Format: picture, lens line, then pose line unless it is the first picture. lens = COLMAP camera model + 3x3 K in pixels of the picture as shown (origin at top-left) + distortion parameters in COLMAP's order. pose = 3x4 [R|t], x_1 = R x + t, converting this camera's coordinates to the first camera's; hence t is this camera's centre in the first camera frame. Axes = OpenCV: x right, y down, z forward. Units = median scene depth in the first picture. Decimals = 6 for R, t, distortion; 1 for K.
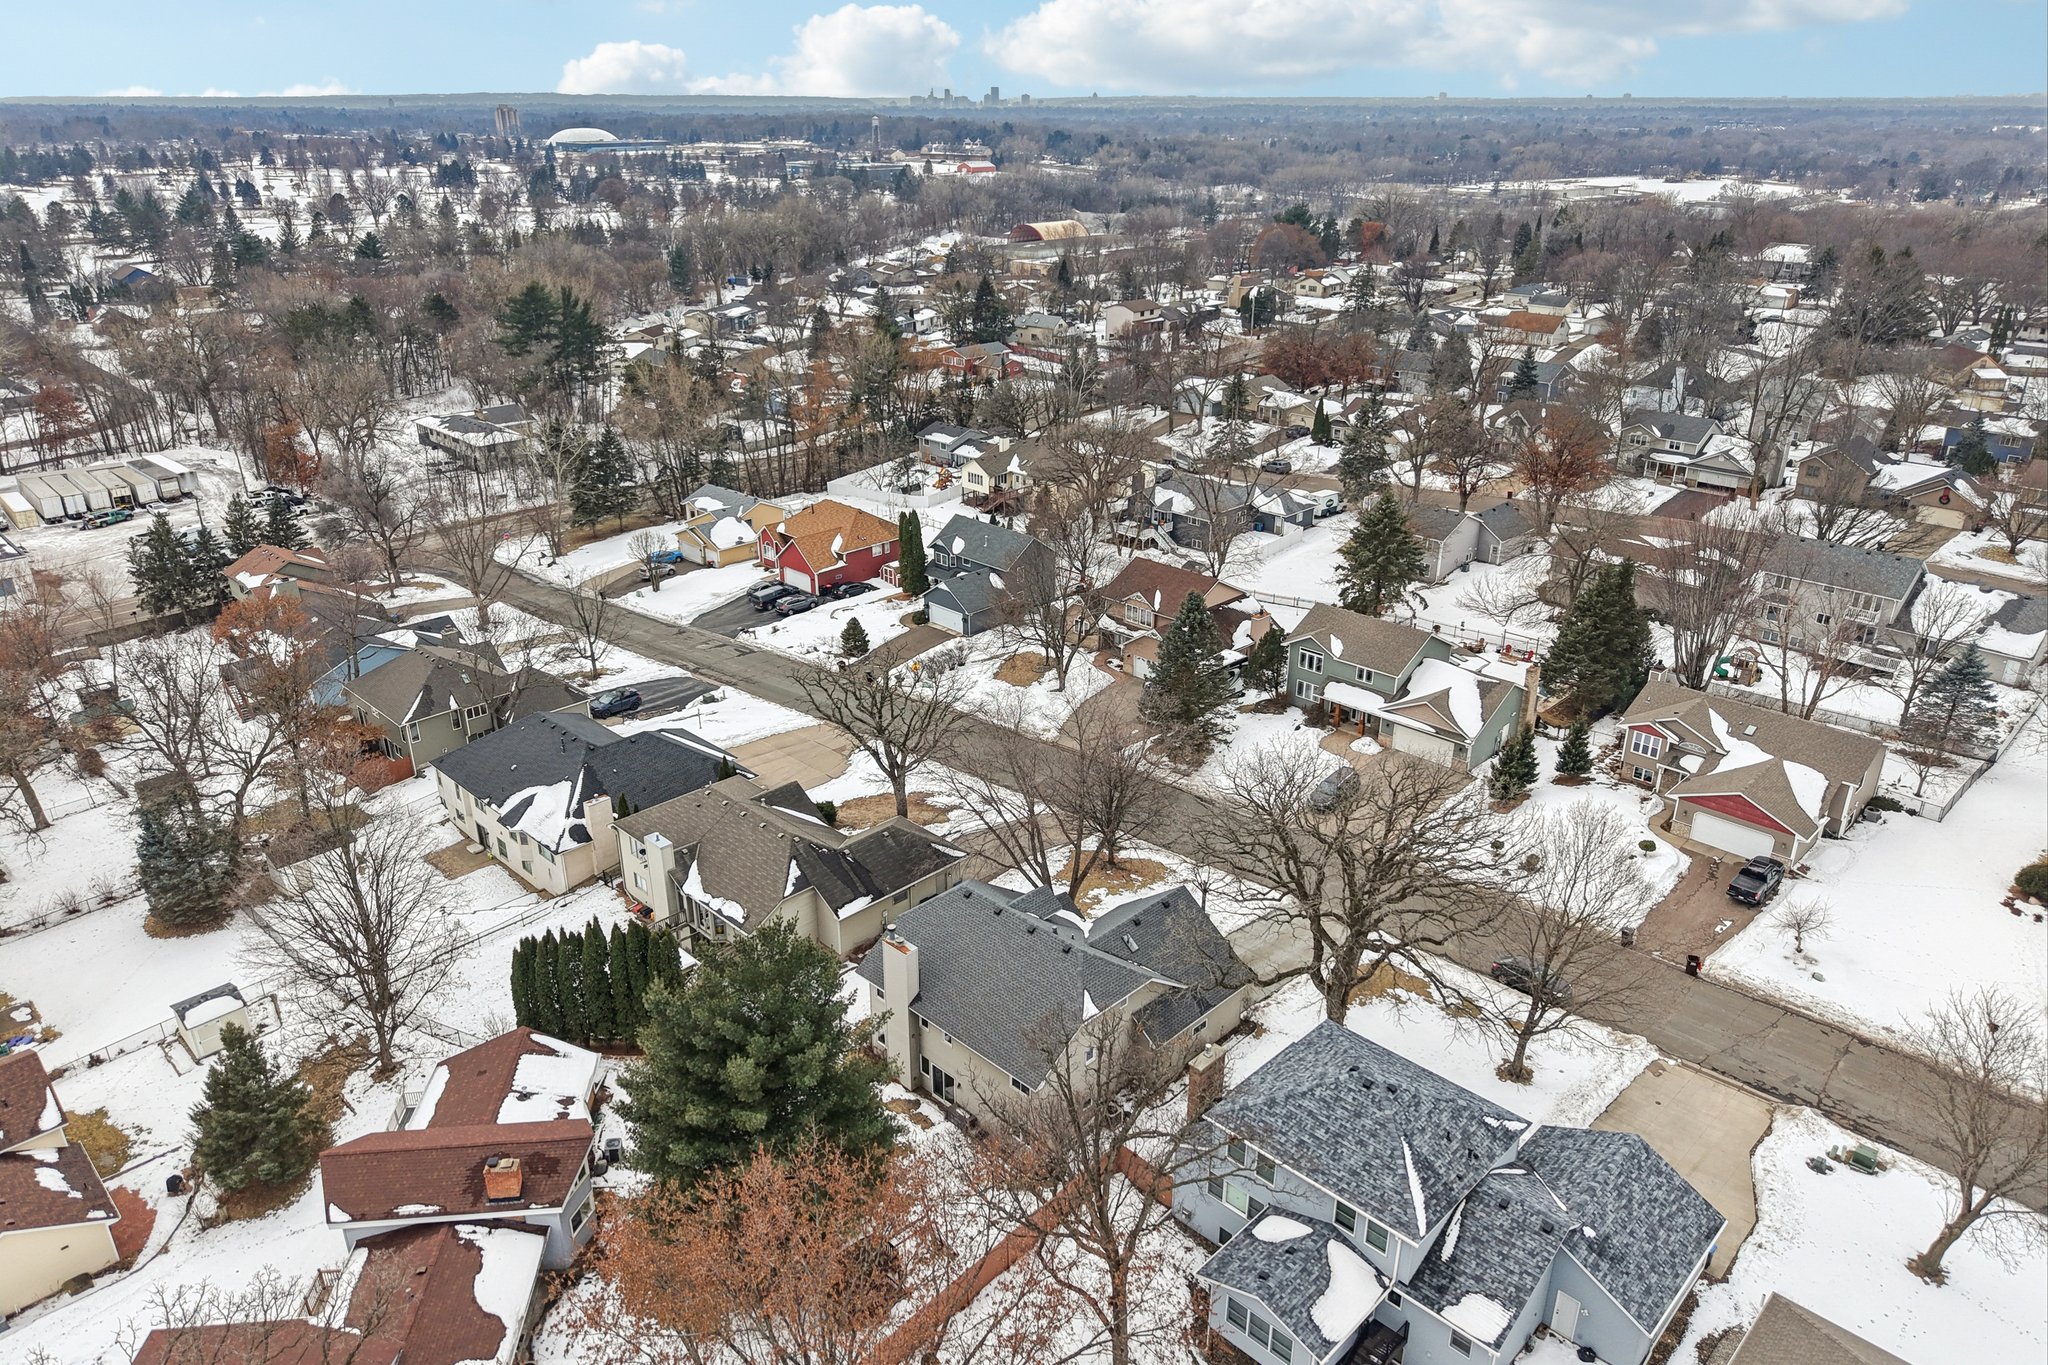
lens RADIAL K [[1390.4, 0, 1026.0], [0, 1390.4, 697.1], [0, 0, 1]] dist [0.012565, -0.013585]
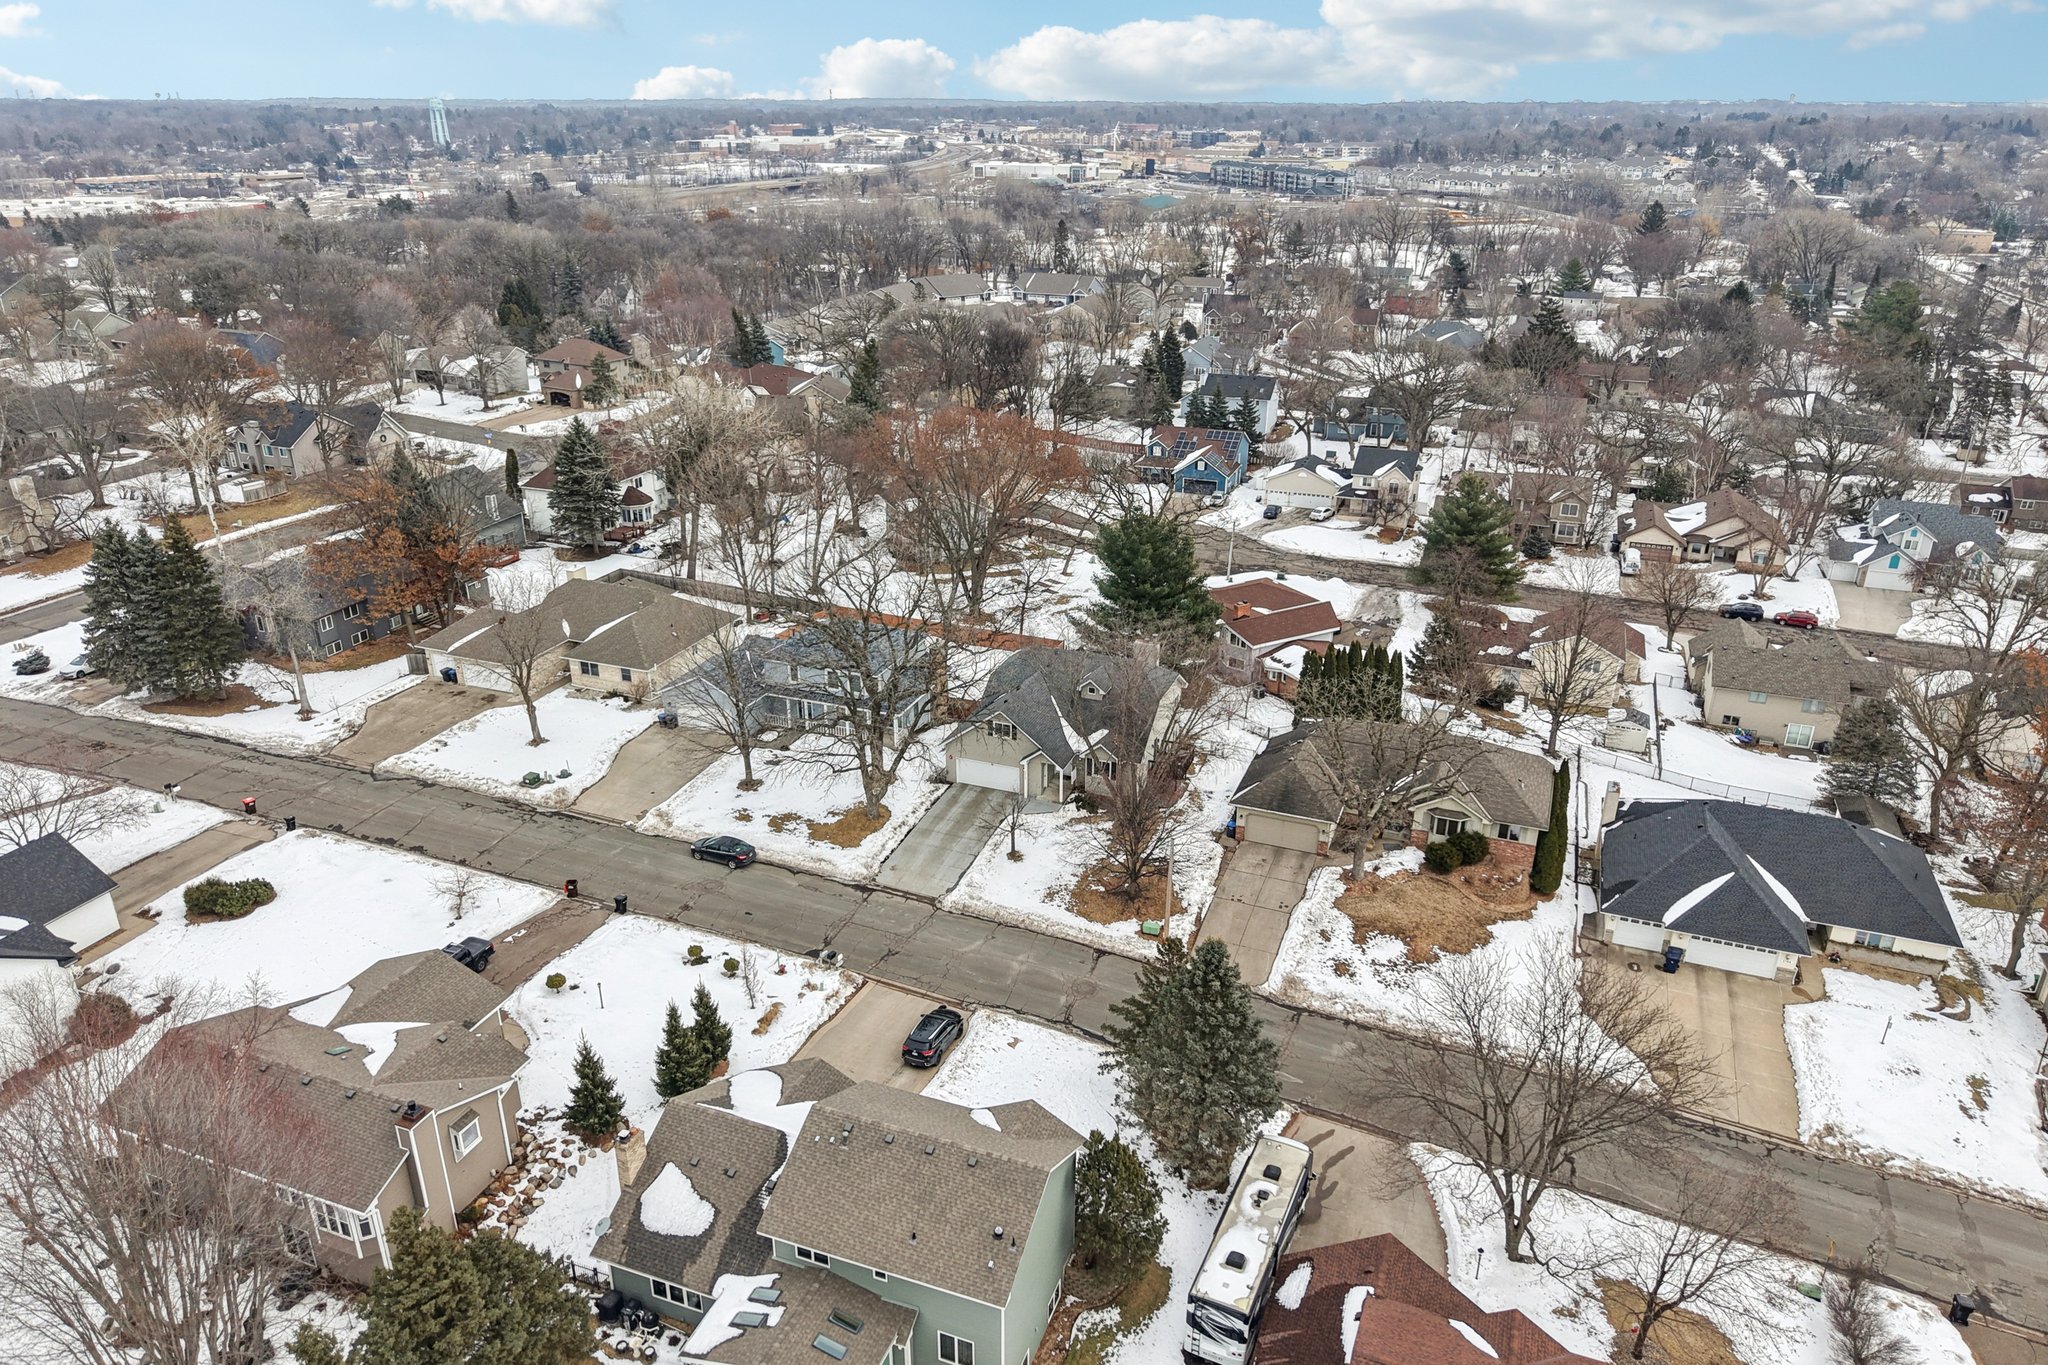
lens RADIAL K [[1390.4, 0, 1027.8], [0, 1390.4, 677.8], [0, 0, 1]] dist [0.012565, -0.013585]
pose [[-0.916826, 0.157017, -0.367119, 0.518847], [-0.156932, 0.703744, 0.692905, -0.721165], [0.367155, 0.692886, -0.620569, 1.666655]]
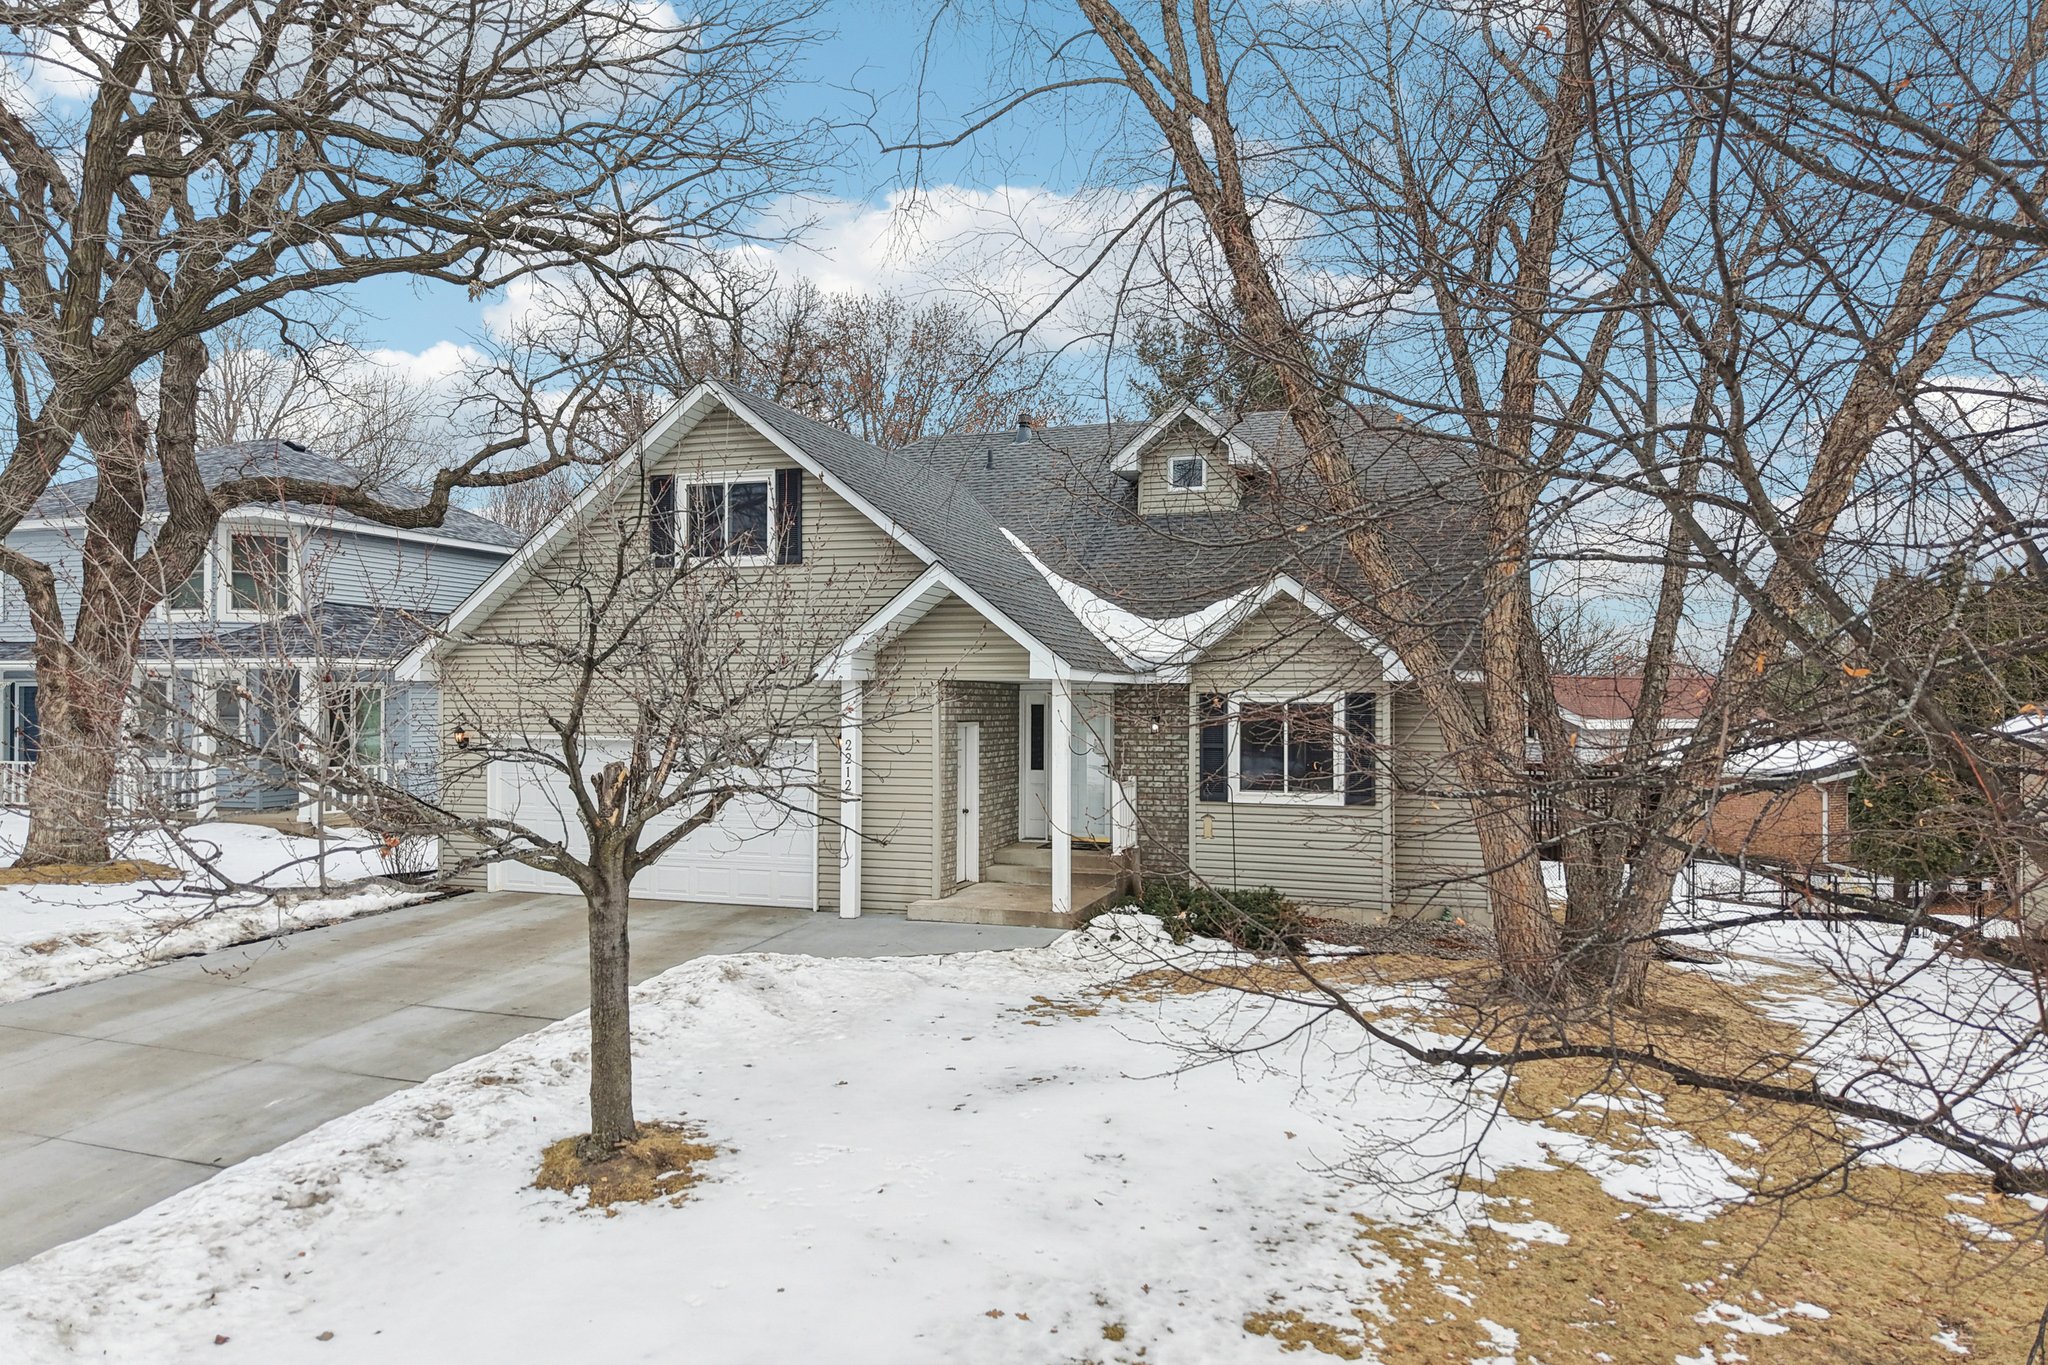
lens RADIAL K [[1390.4, 0, 1024.9], [0, 1390.4, 718.1], [0, 0, 1]] dist [0.012565, -0.013585]
pose [[-0.904040, 0.000619, -0.427448, 0.153627], [-0.172671, 0.914248, 0.366518, 0.090116], [0.391020, 0.405155, -0.826410, 1.150092]]
